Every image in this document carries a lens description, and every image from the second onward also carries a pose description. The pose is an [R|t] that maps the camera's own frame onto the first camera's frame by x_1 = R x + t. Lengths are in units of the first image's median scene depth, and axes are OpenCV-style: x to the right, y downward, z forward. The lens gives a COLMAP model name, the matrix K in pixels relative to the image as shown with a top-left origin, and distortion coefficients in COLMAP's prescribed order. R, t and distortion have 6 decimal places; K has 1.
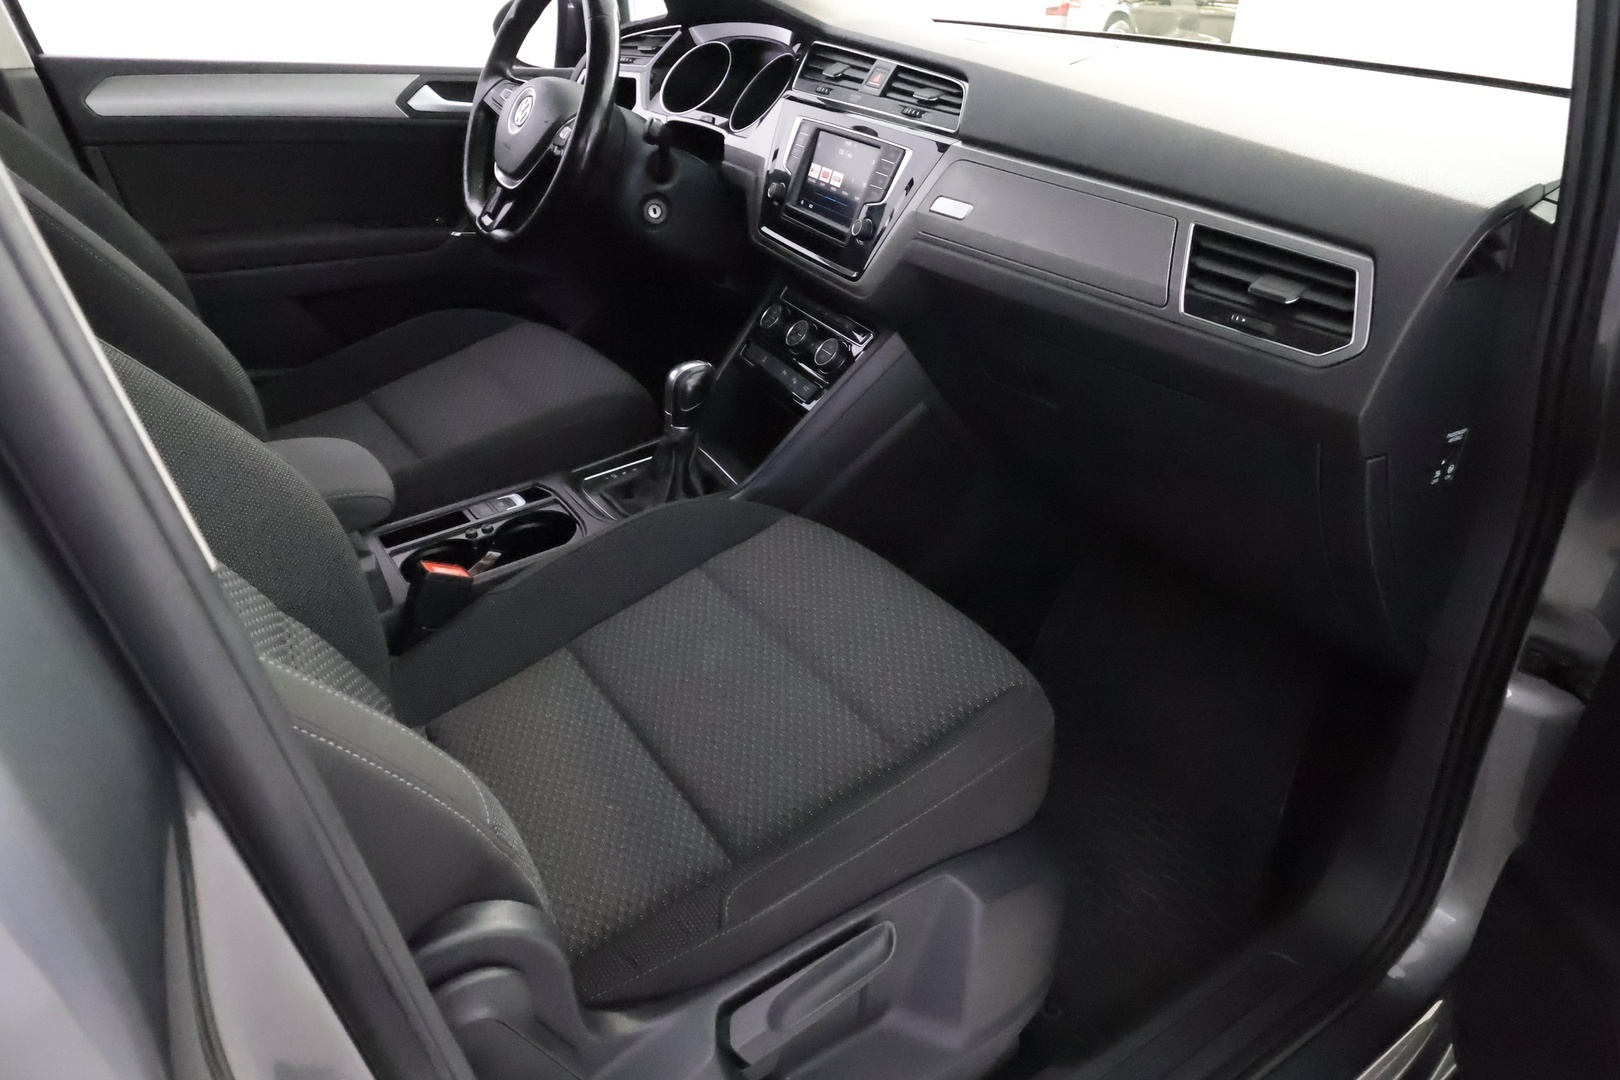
lens RADIAL K [[1186.1, 0, 811.5], [0, 1186.1, 545.9], [0, 0, 1]] dist [0.036760, -0.000920]
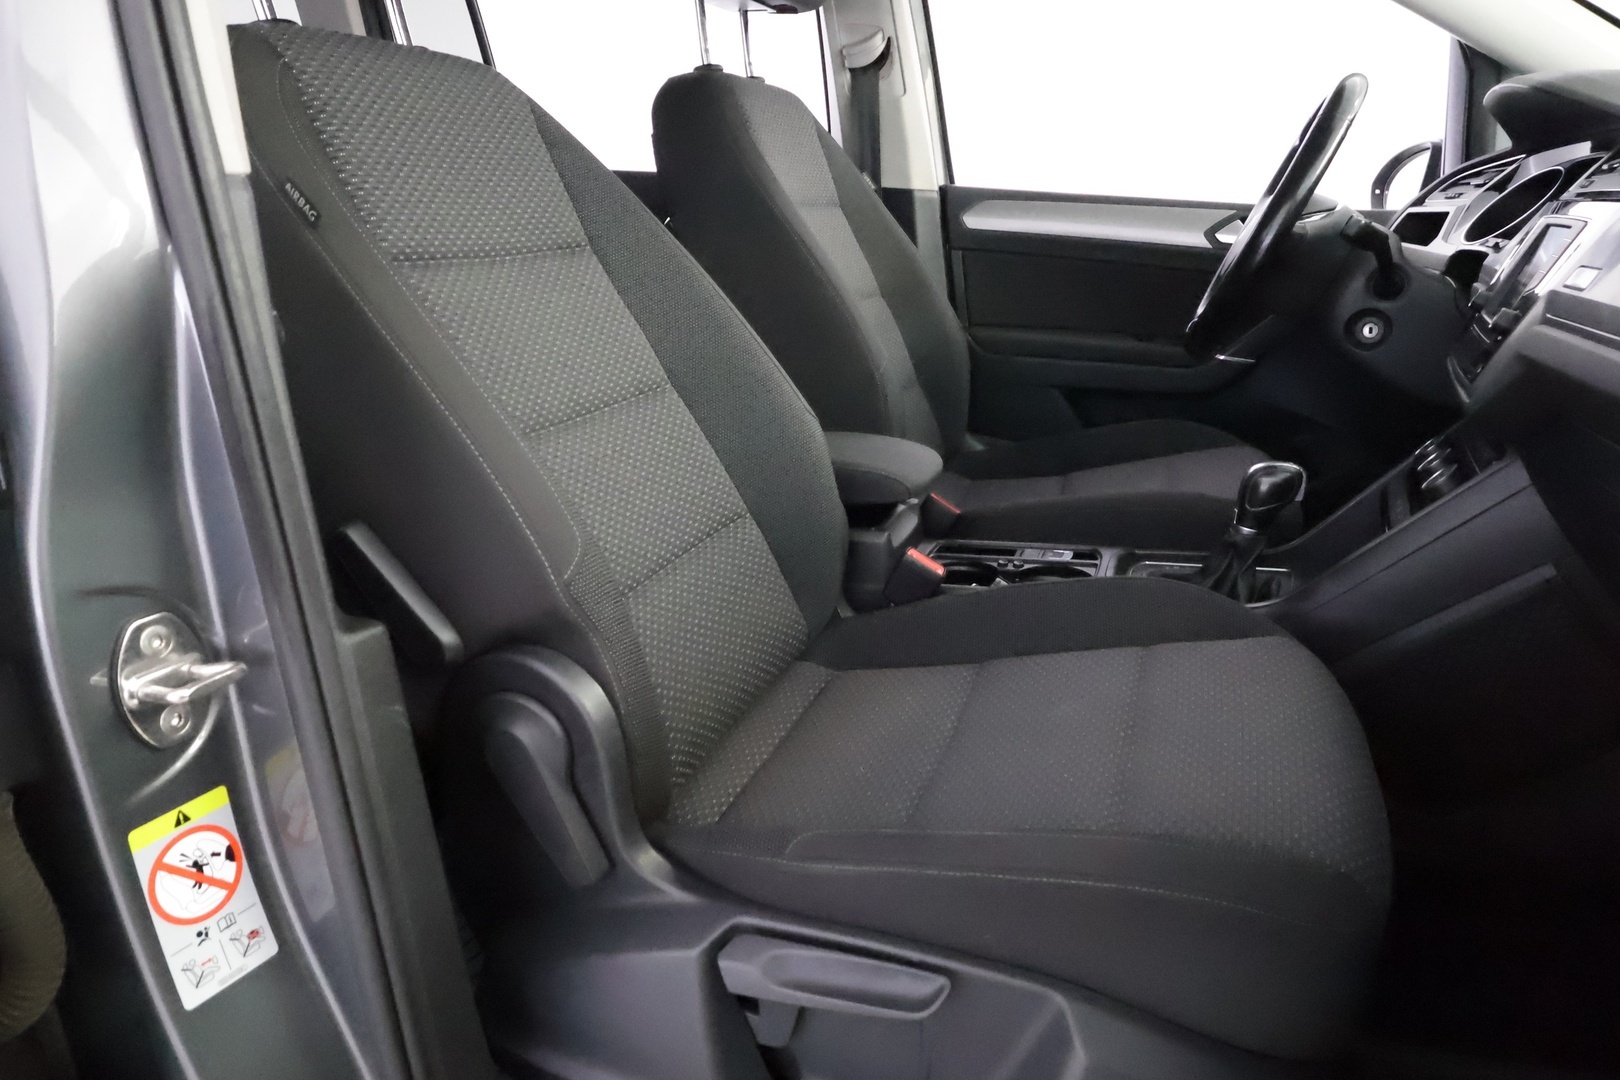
lens RADIAL K [[1186.1, 0, 811.5], [0, 1186.1, 545.9], [0, 0, 1]] dist [0.036760, -0.000920]
pose [[0.530803, 0.202665, -0.822907, 0.453316], [-0.412168, 0.910153, -0.041711, 0.082900], [0.740517, 0.361316, 0.566644, 0.258972]]
